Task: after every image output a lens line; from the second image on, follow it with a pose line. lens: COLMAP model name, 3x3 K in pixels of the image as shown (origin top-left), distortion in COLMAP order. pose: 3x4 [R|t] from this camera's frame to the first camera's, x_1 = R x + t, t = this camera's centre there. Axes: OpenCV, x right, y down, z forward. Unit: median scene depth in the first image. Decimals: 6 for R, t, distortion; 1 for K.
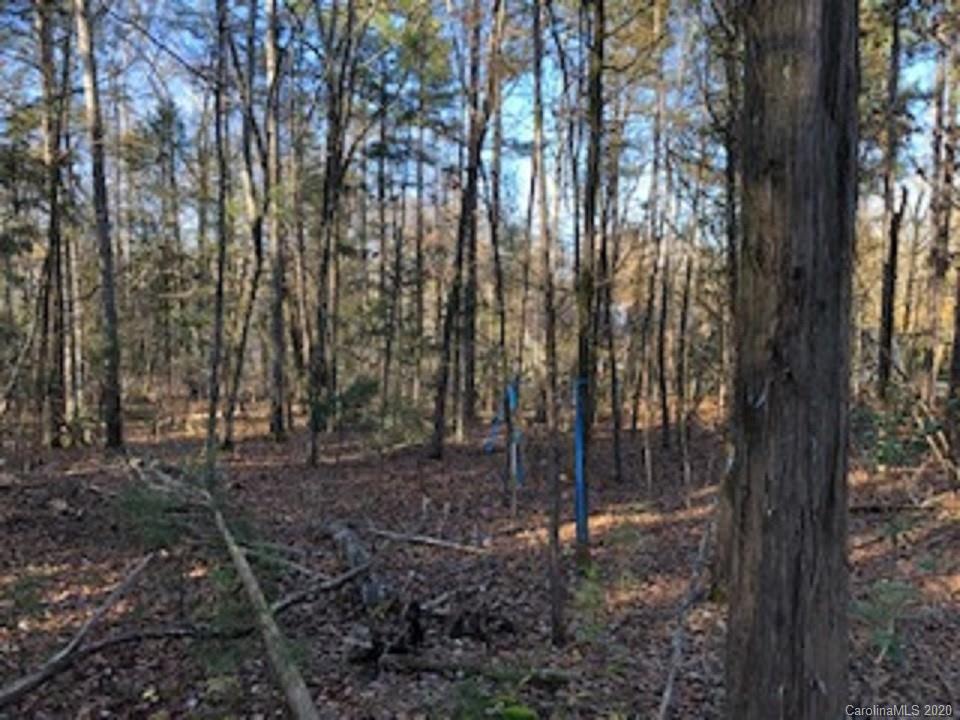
lens RADIAL K [[789.3, 0, 475.6], [0, 789.3, 363.0], [0, 0, 1]] dist [0.030335, -0.005992]
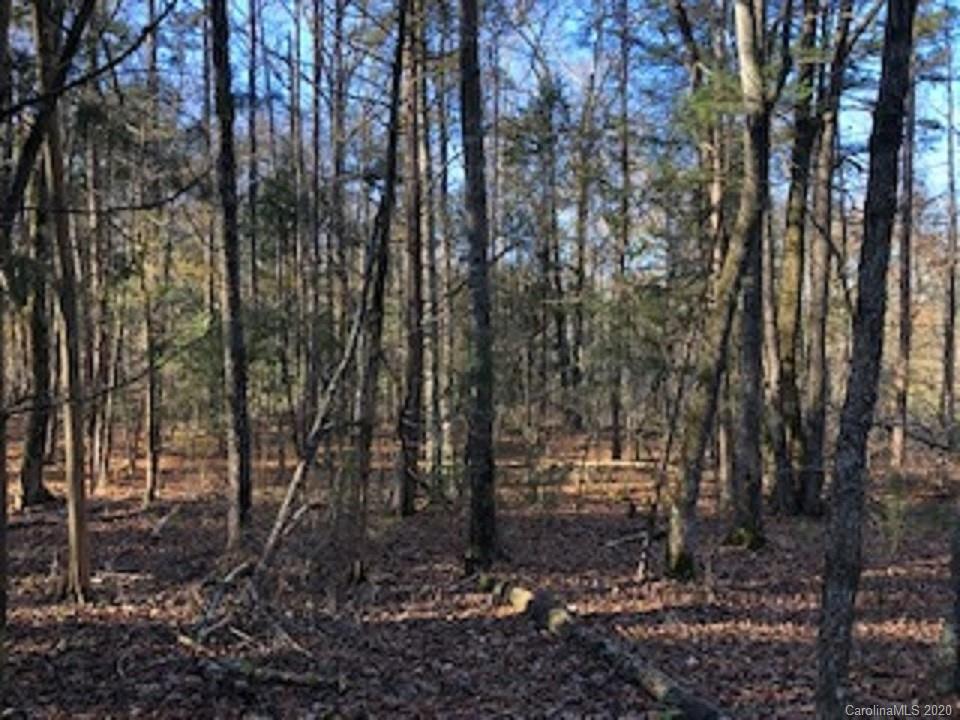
lens RADIAL K [[789.3, 0, 475.6], [0, 789.3, 363.0], [0, 0, 1]] dist [0.030335, -0.005992]
pose [[0.903166, 0.010964, -0.429151, -0.150558], [-0.022663, 0.999498, -0.022160, -0.006865], [0.428692, 0.029740, 0.902961, 0.333550]]
